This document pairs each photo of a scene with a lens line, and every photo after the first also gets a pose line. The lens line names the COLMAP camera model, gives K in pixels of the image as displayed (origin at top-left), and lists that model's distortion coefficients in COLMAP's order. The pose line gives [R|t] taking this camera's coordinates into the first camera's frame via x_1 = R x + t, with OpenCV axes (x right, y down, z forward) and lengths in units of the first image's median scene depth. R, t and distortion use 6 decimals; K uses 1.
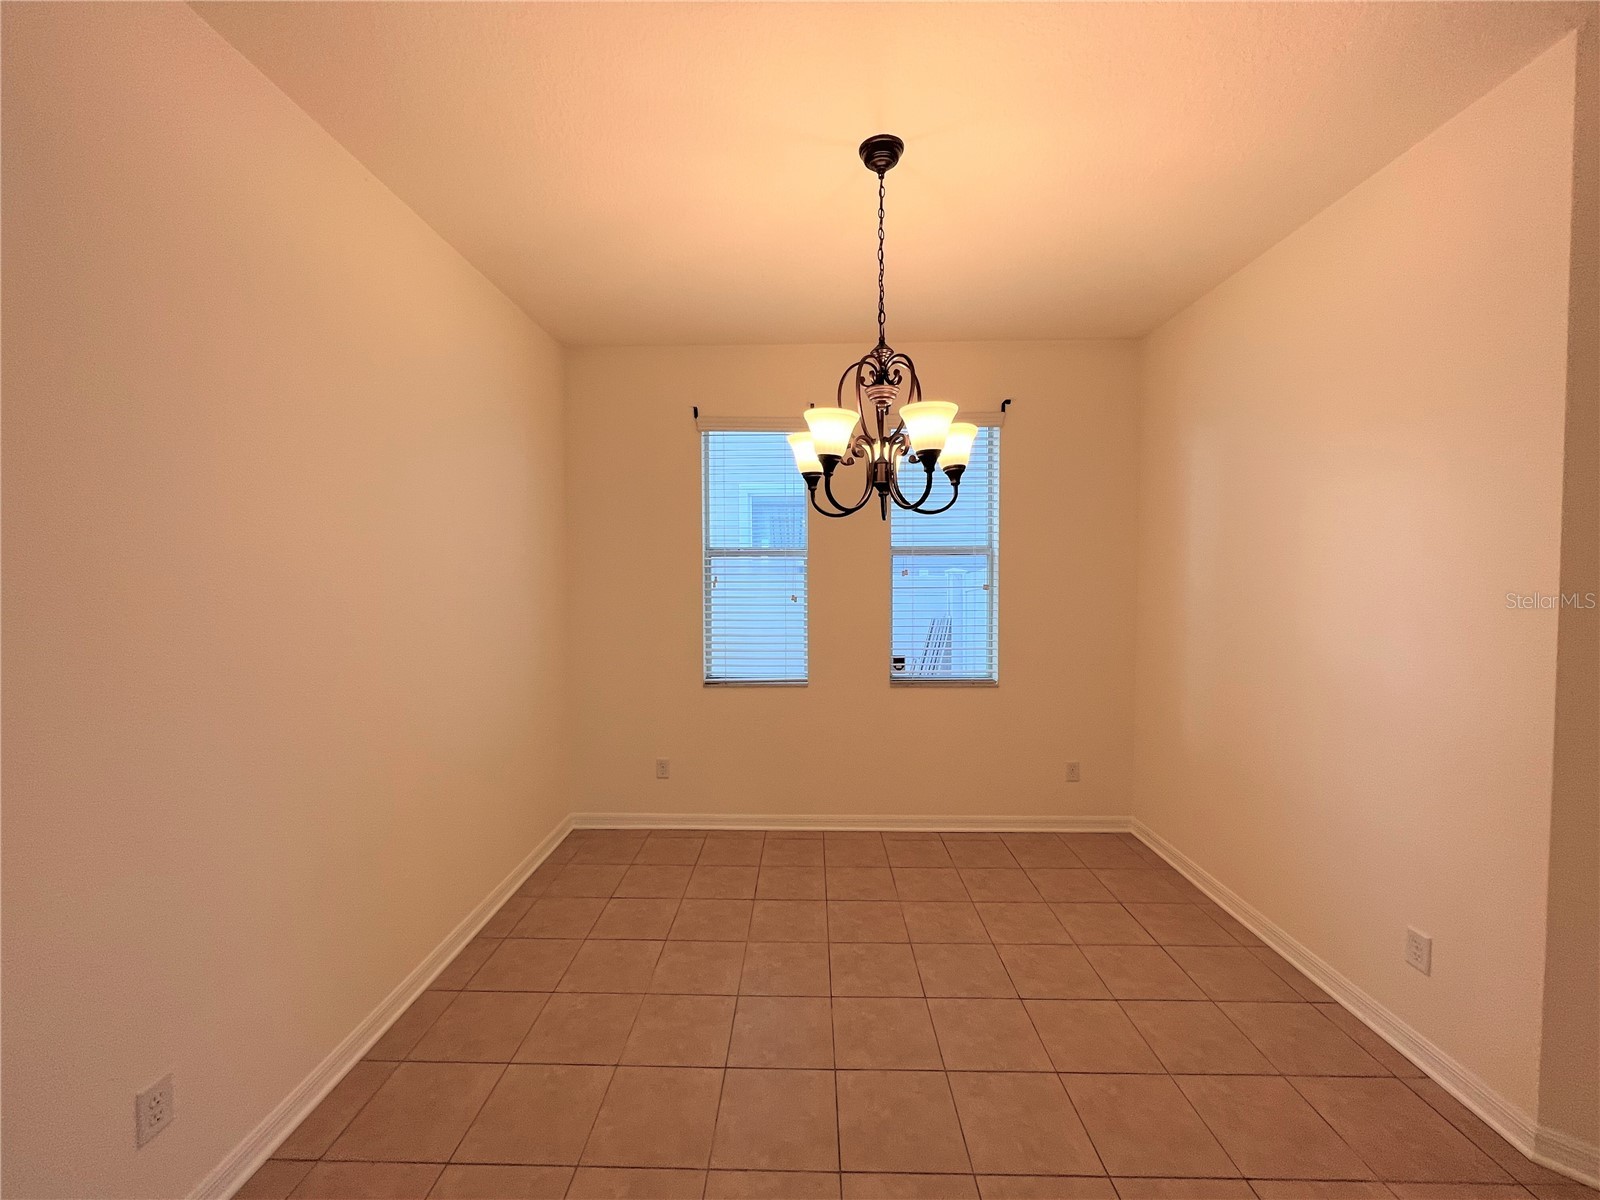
lens RADIAL K [[641.6, 0, 800.0], [0, 641.6, 600.0], [0, 0, 1]] dist [-0.001046, 0.000250]
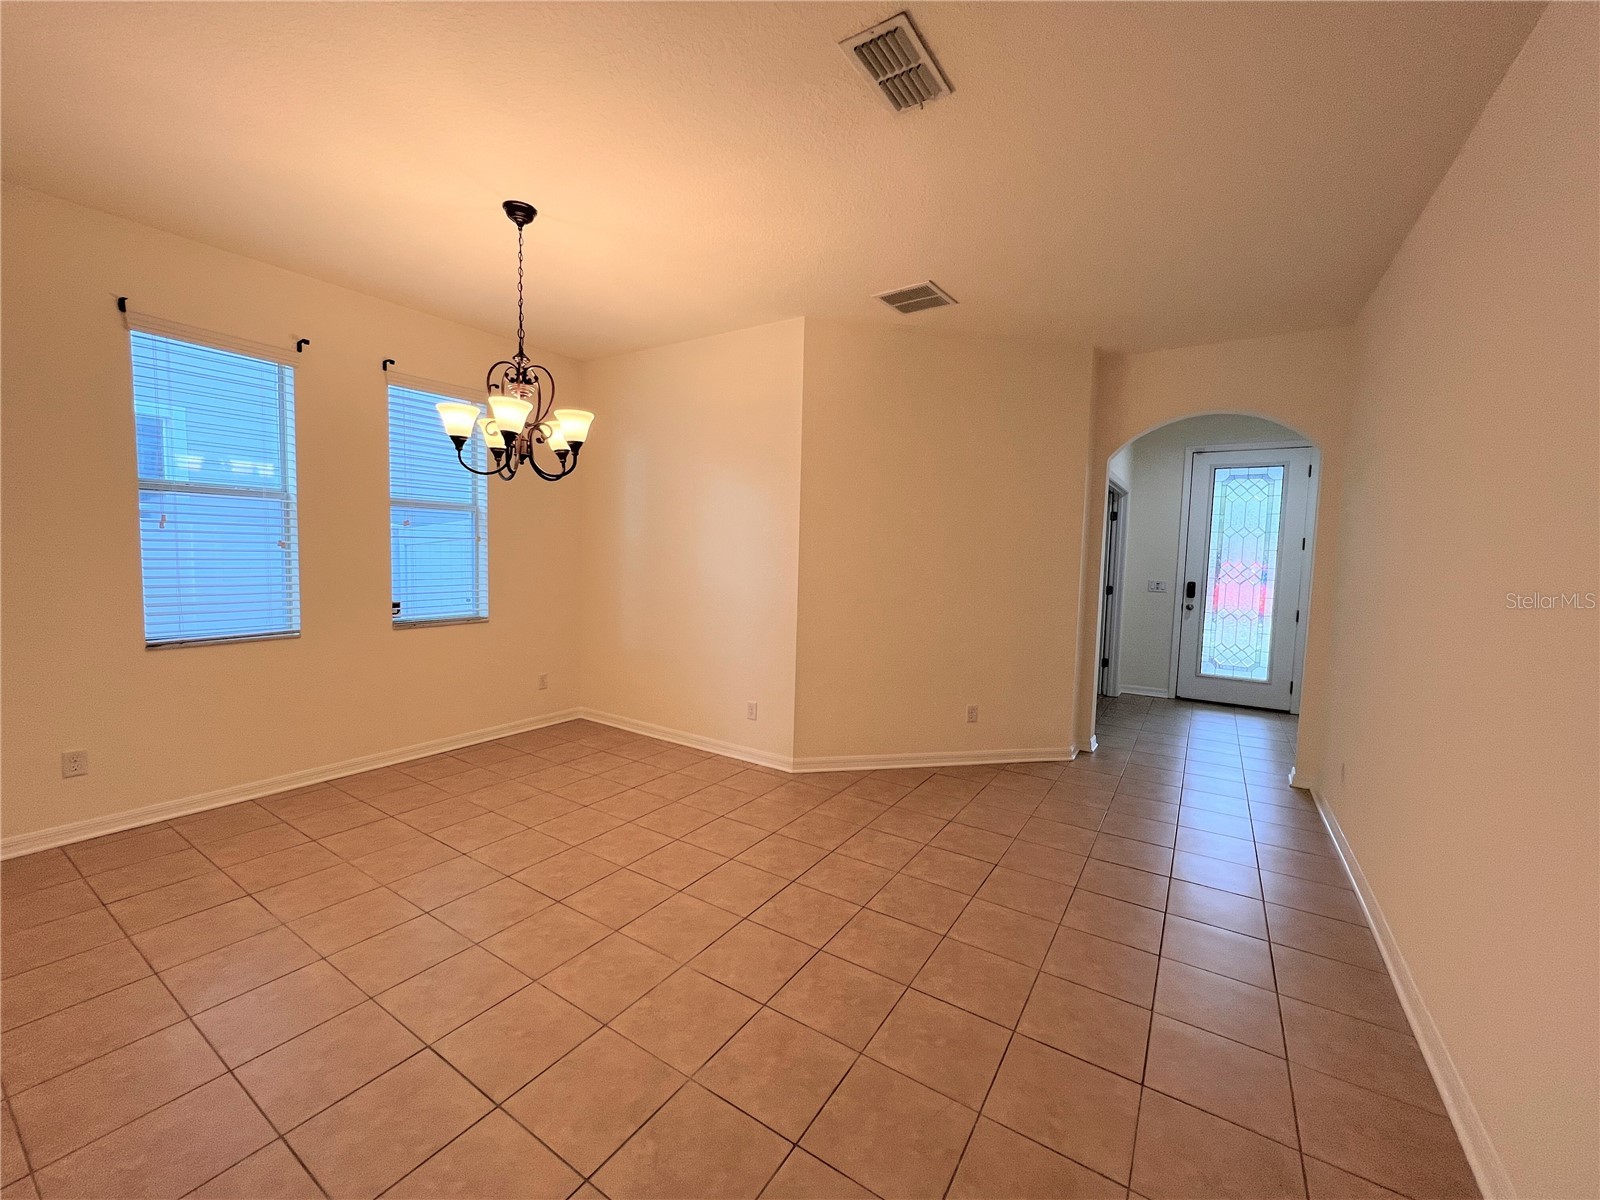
lens RADIAL K [[638.0, 0, 795.2], [0, 638.0, 597.3], [0, 0, 1]] dist [-0.001695, -0.000060]
pose [[0.522026, -0.041712, 0.851909, -0.431892], [0.010301, 0.999039, 0.042603, 0.044761], [-0.852867, -0.013464, 0.521954, -0.131992]]
